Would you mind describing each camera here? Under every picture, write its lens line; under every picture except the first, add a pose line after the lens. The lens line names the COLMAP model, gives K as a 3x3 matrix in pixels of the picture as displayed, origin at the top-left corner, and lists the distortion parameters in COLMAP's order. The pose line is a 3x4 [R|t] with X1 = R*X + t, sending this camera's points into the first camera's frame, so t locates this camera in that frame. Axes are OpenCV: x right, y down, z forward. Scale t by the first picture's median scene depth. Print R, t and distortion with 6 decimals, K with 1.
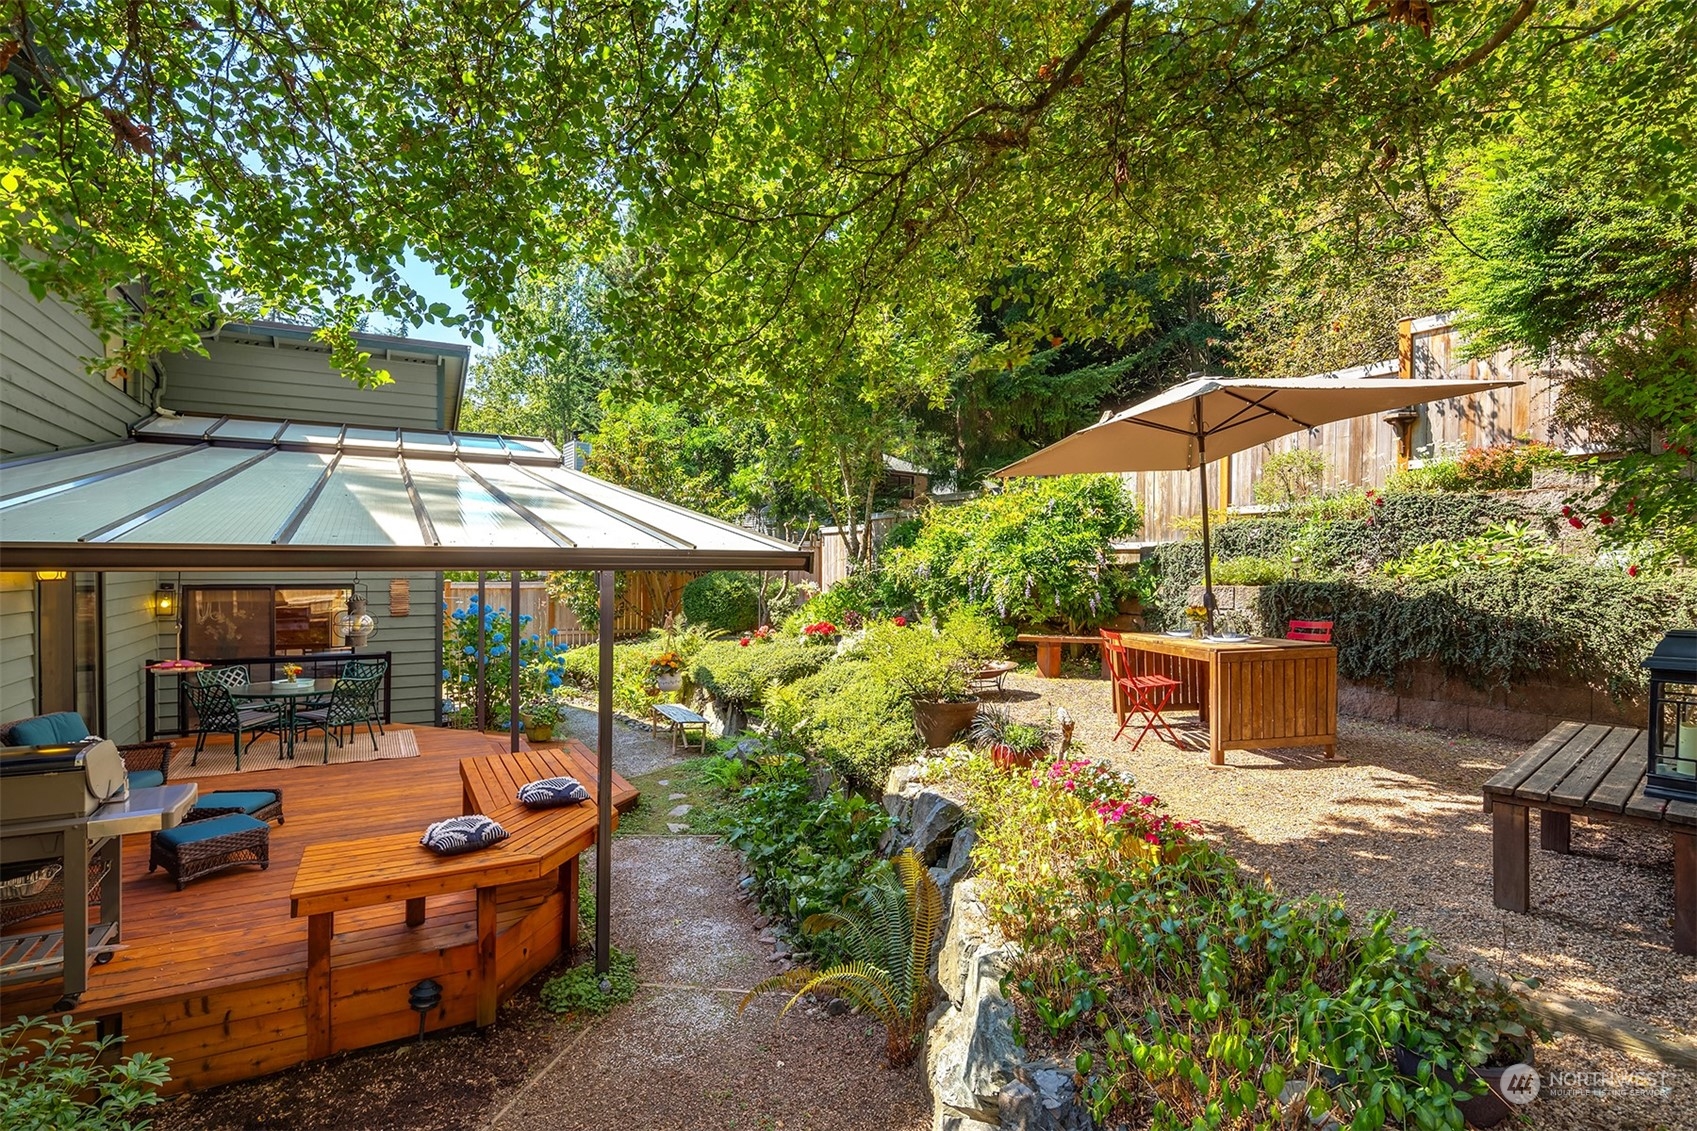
lens RADIAL K [[829.2, 0, 861.3], [0, 829.2, 569.4], [0, 0, 1]] dist [0.008694, -0.003437]
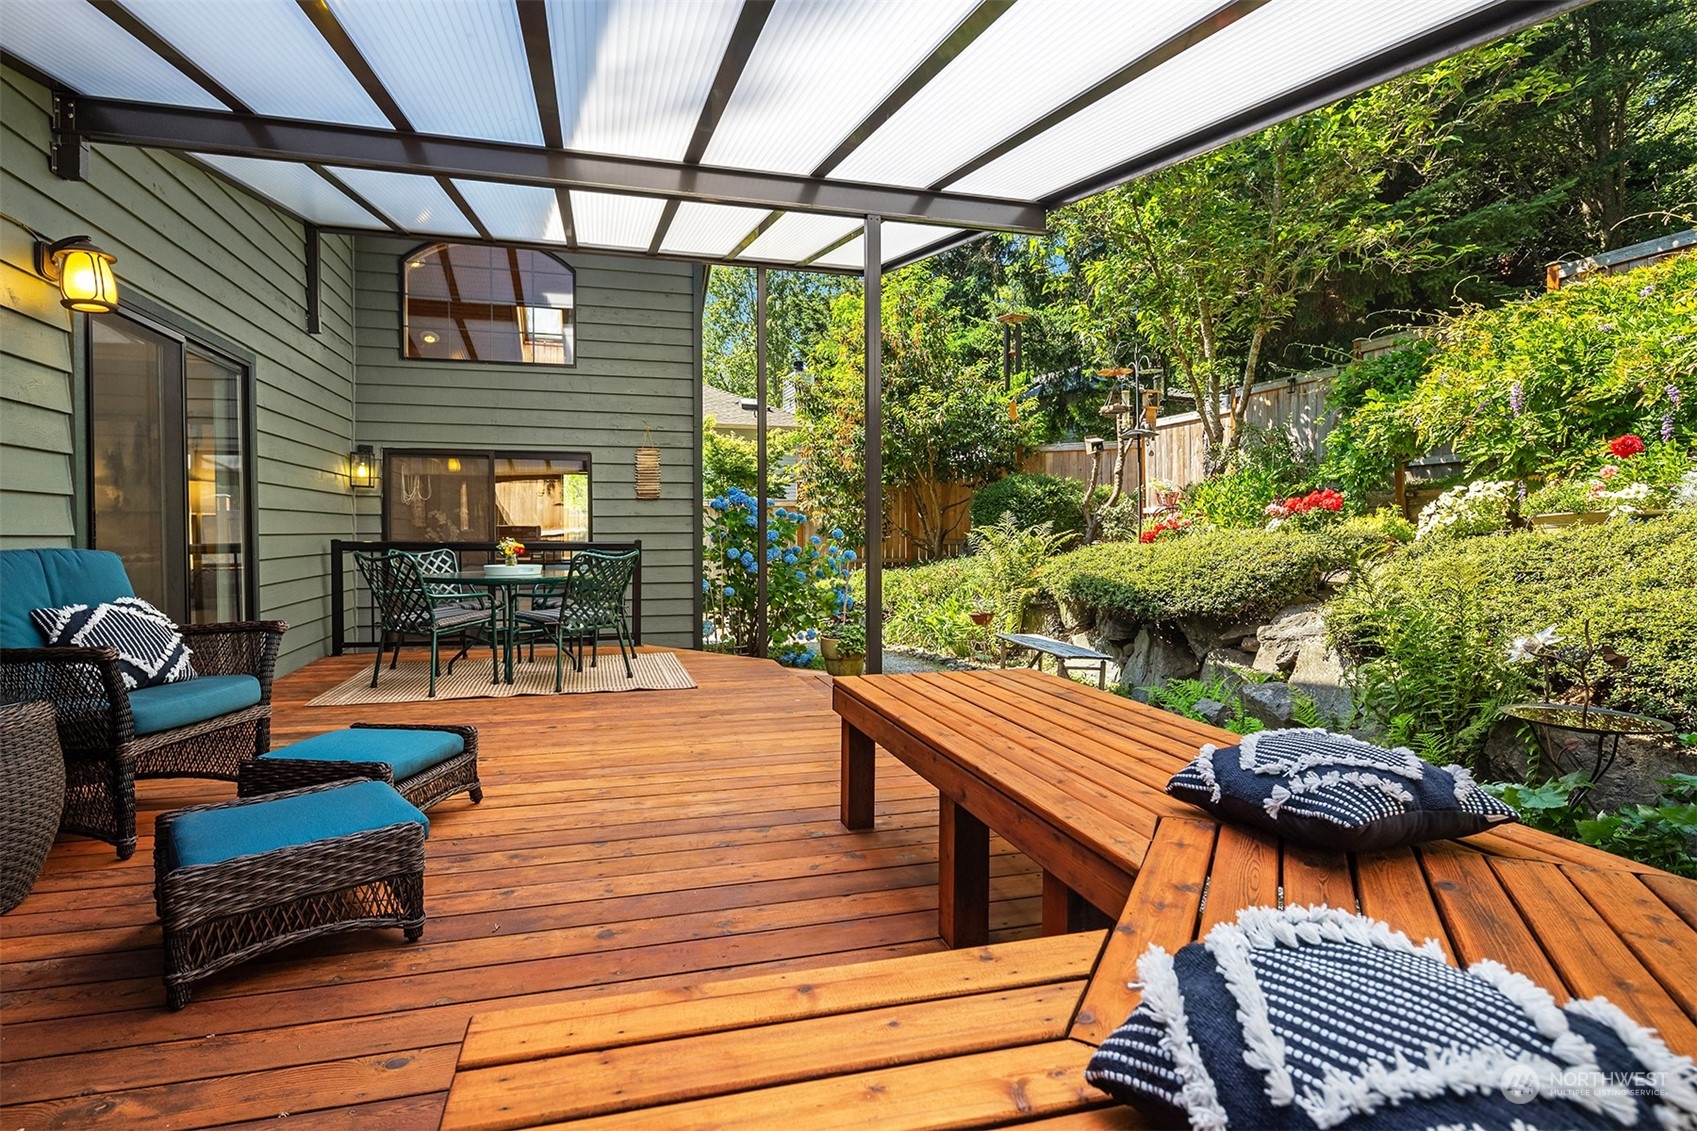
lens RADIAL K [[829.2, 0, 834.1], [0, 829.2, 553.1], [0, 0, 1]] dist [0.008694, -0.003437]
pose [[0.969132, -0.003511, -0.246519, -0.328538], [0.006861, 0.999895, 0.012732, 0.137458], [0.246448, -0.014030, 0.969054, 0.509210]]
